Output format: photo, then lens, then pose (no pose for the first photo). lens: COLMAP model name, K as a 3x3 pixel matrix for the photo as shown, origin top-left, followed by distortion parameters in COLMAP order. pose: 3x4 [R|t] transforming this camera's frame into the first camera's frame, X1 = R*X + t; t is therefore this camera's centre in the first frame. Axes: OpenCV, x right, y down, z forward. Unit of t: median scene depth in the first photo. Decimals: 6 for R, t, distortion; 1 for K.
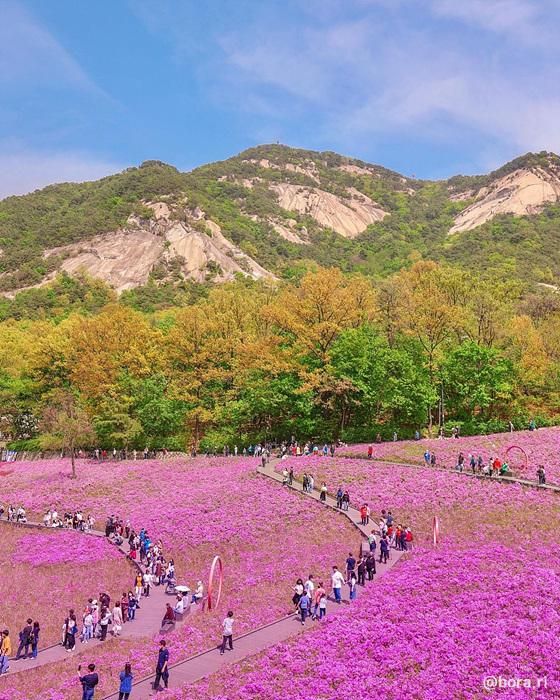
lens RADIAL K [[1339.7, 0, 280.0], [0, 1339.7, 350.0], [0, 0, 1]] dist [0.250902, 0.038346]
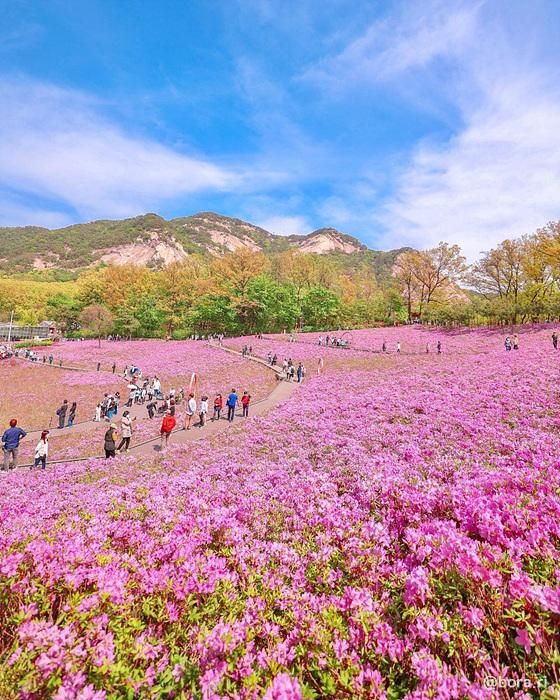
lens RADIAL K [[394.0, 0, 280.0], [0, 394.0, 350.0], [0, 0, 1]] dist [0.000206, -0.000049]
pose [[0.961863, 0.065812, 0.265495, -0.053467], [-0.051787, 0.996884, -0.059494, 0.105898], [-0.268583, 0.043476, 0.962275, 0.381262]]
